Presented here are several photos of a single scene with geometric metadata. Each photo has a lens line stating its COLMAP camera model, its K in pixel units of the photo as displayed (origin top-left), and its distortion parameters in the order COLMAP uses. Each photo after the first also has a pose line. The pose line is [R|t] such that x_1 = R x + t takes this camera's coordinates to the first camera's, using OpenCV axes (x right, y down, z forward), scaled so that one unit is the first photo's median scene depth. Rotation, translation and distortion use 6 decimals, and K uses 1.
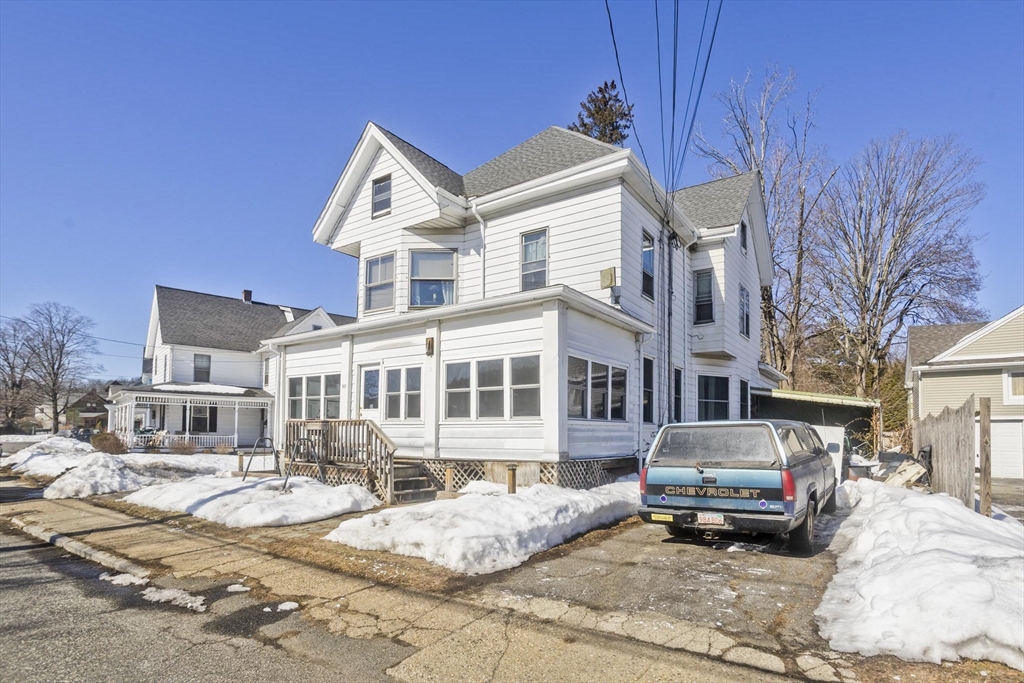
lens RADIAL K [[492.2, 0, 512.0], [0, 492.2, 318.3], [0, 0, 1]] dist [-0.046470, 0.025827]
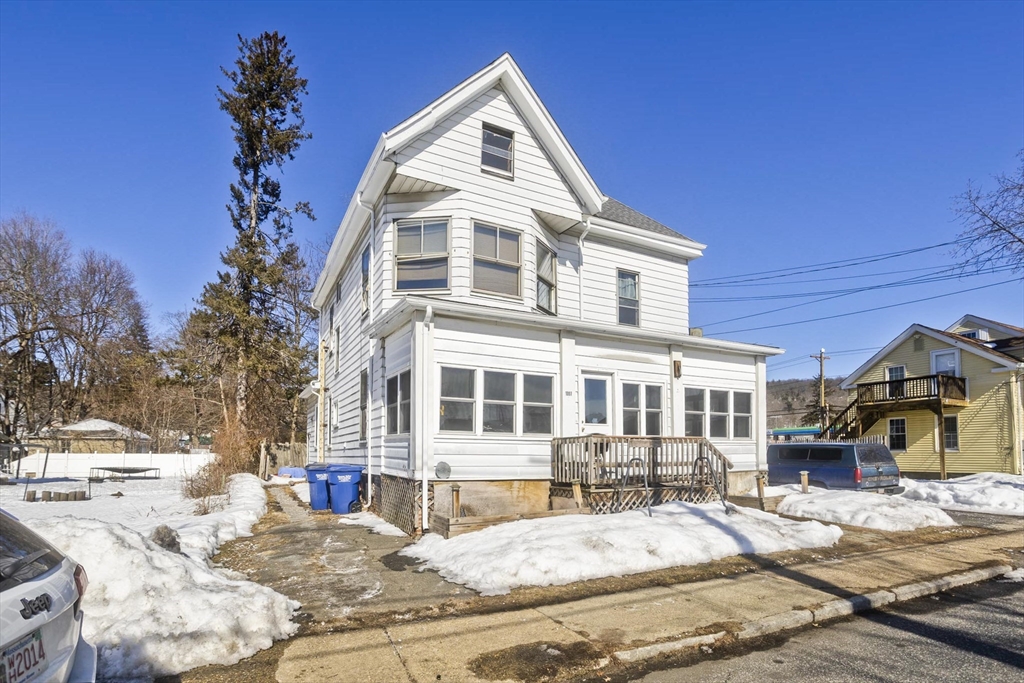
lens RADIAL K [[502.7, 0, 527.9], [0, 502.7, 341.3], [0, 0, 1]] dist [-0.045793, 0.028150]
pose [[0.479206, 0.186855, 0.857582, -1.108365], [-0.200107, 0.974602, -0.100535, 0.152146], [-0.854587, -0.123431, 0.504426, 0.653010]]
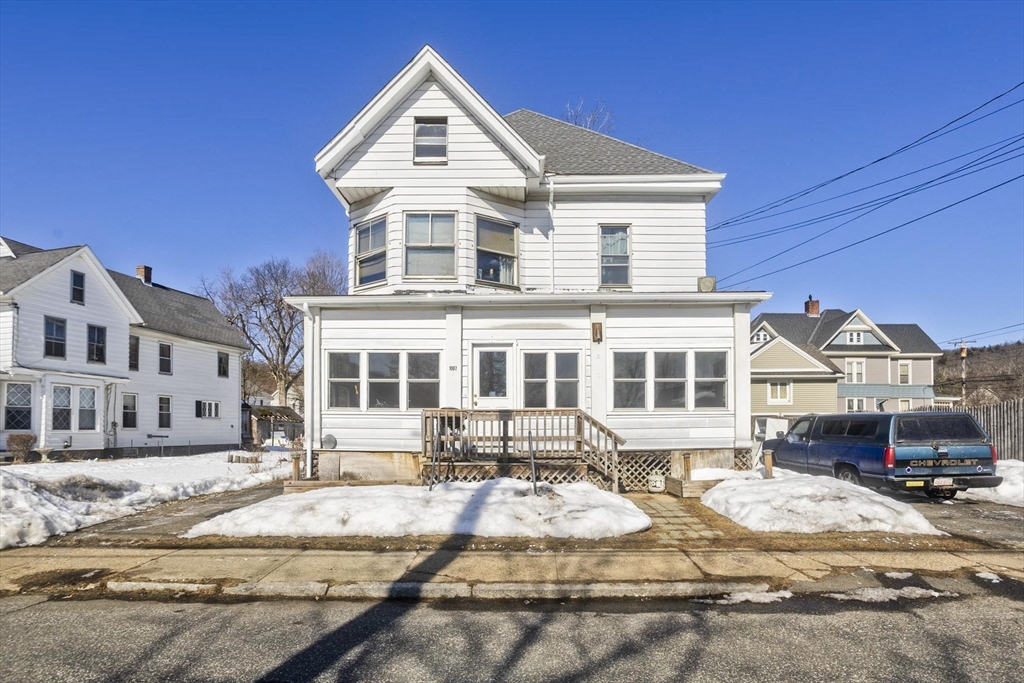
lens RADIAL K [[515.4, 0, 513.6], [0, 515.4, 322.1], [0, 0, 1]] dist [-0.044156, 0.025250]
pose [[0.842272, 0.103395, 0.529044, -0.726294], [-0.117659, 0.993031, -0.006755, 0.056400], [-0.526056, -0.056558, 0.848567, 0.222949]]
